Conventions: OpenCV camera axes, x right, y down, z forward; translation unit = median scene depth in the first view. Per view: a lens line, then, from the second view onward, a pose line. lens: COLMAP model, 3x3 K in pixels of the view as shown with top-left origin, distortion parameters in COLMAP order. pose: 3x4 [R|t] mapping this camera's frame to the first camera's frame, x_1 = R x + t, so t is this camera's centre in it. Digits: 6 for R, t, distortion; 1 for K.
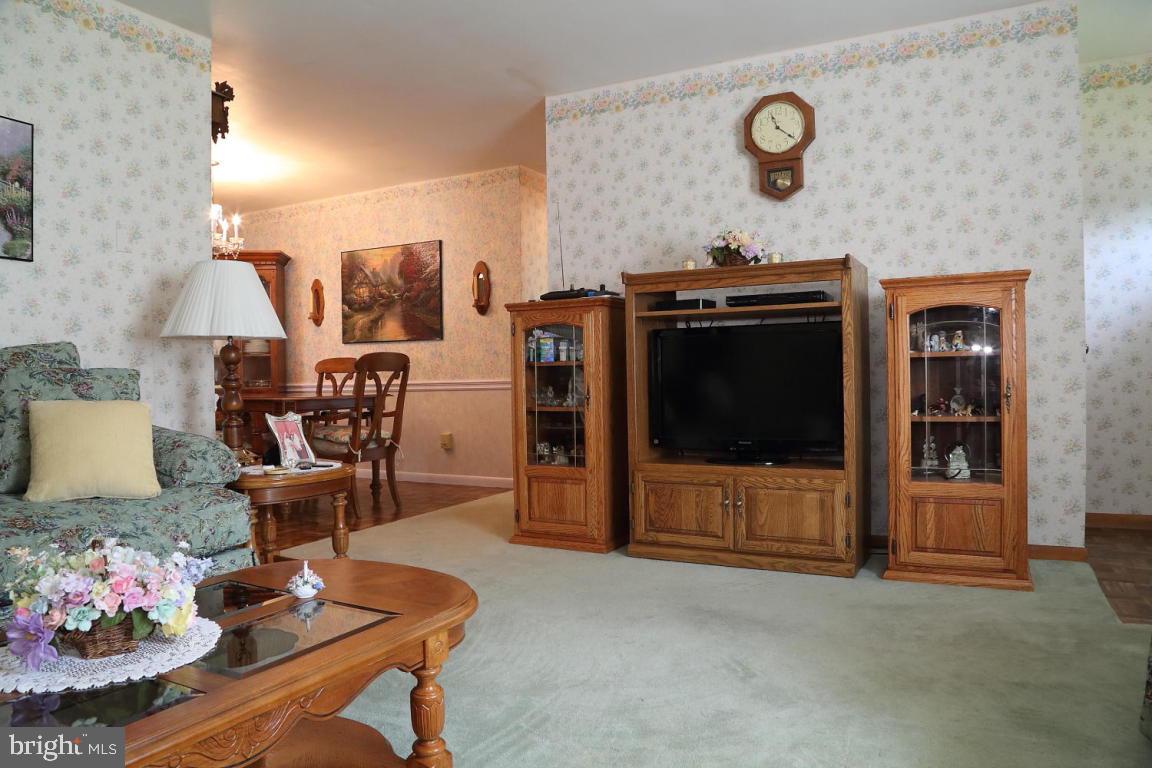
lens RADIAL K [[794.3, 0, 547.2], [0, 794.3, 390.8], [0, 0, 1]] dist [-0.092014, 0.035265]
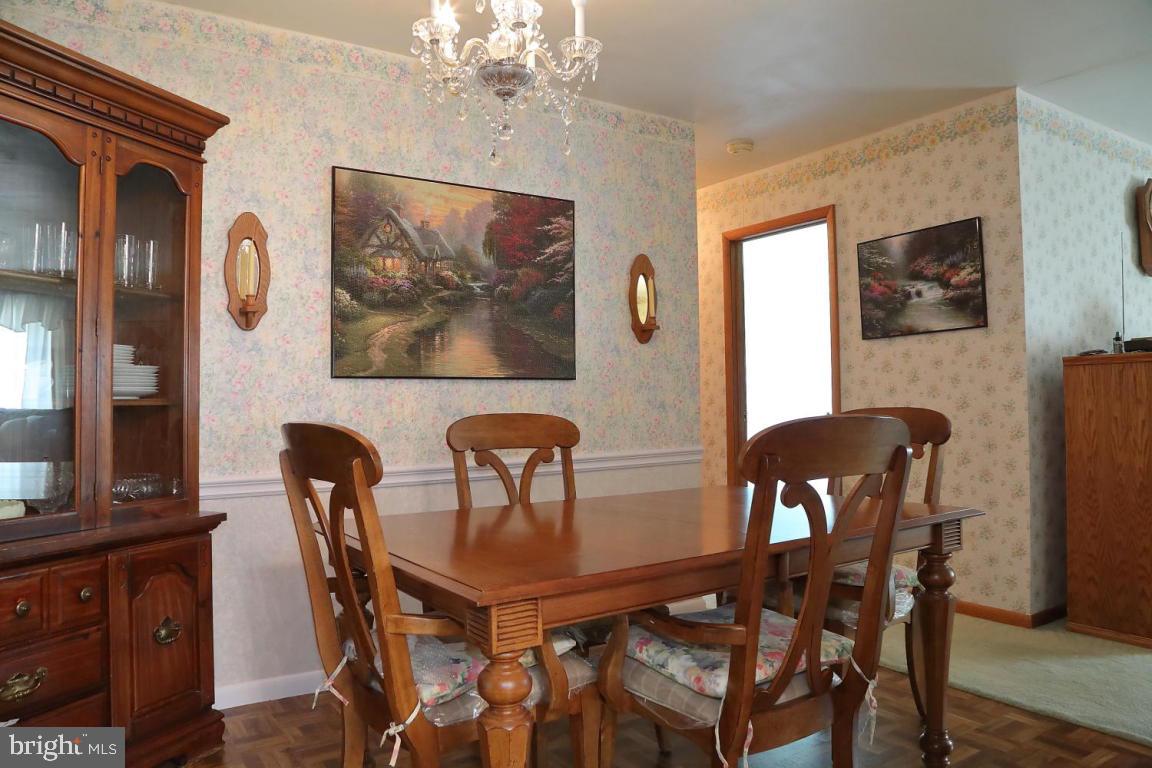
lens RADIAL K [[794.3, 0, 582.7], [0, 794.3, 385.0], [0, 0, 1]] dist [-0.092014, 0.035265]
pose [[0.461251, 0.026845, 0.886864, -0.594322], [0.023580, 0.998818, -0.042498, -0.035898], [-0.886956, 0.040515, 0.460073, 0.709113]]
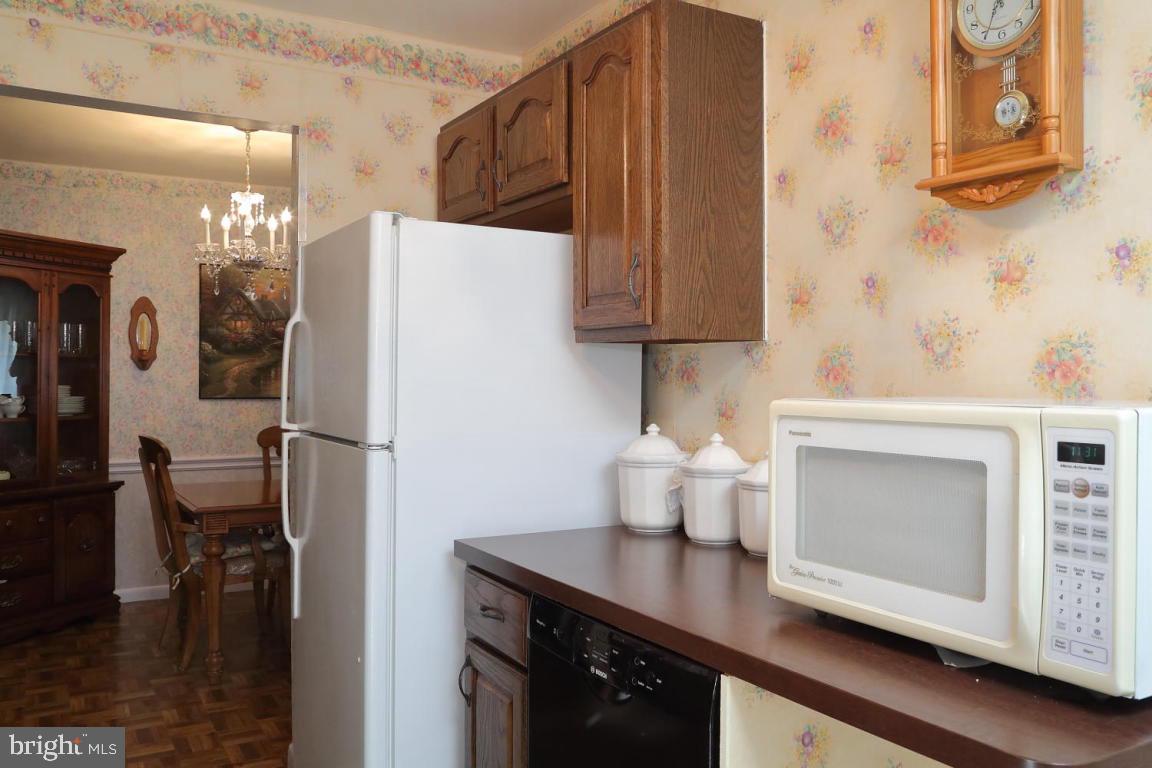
lens RADIAL K [[922.2, 0, 576.3], [0, 922.2, 383.2], [0, 0, 1]] dist [-0.027445, 0.004224]
pose [[0.504380, 0.011962, 0.863399, -0.802488], [0.005235, 0.999843, -0.016911, -0.060341], [-0.863466, 0.013050, 0.504238, 0.337115]]
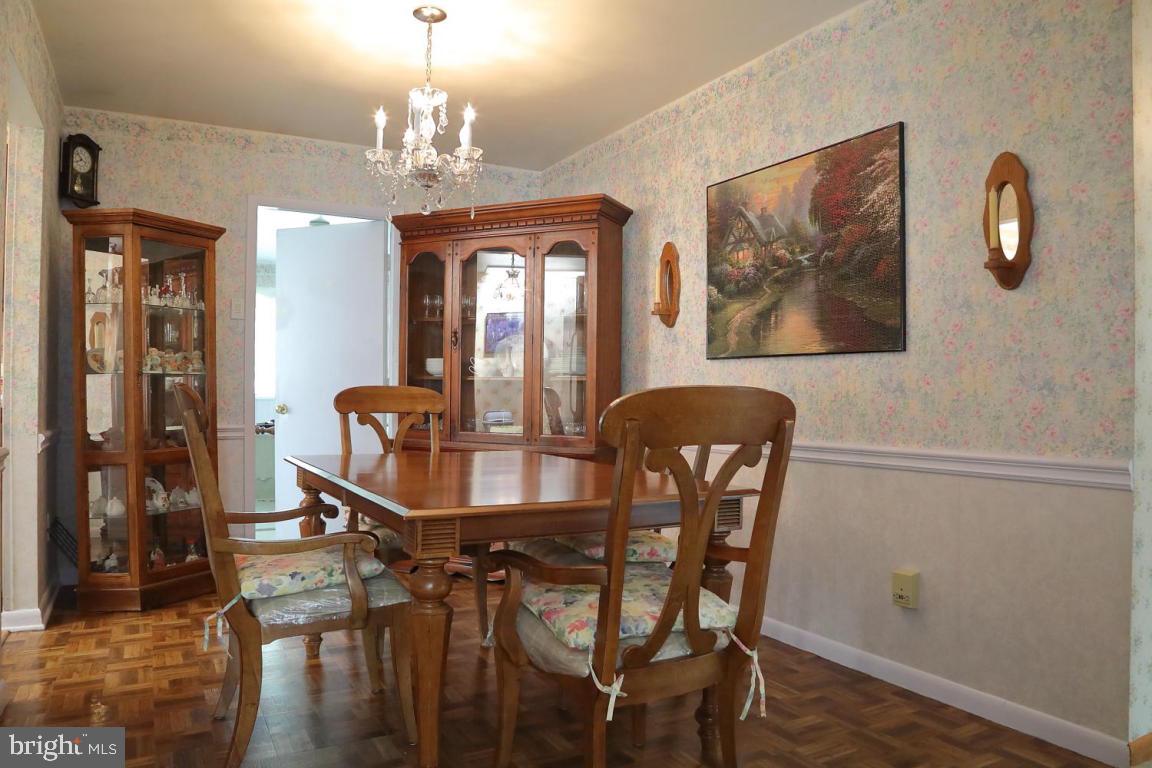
lens RADIAL K [[794.3, 0, 574.0], [0, 794.3, 386.7], [0, 0, 1]] dist [-0.092014, 0.035265]
pose [[0.850766, 0.017501, -0.525253, -0.059171], [-0.029099, 0.999481, -0.013831, -0.032858], [0.524738, 0.027052, 0.850834, 0.522531]]
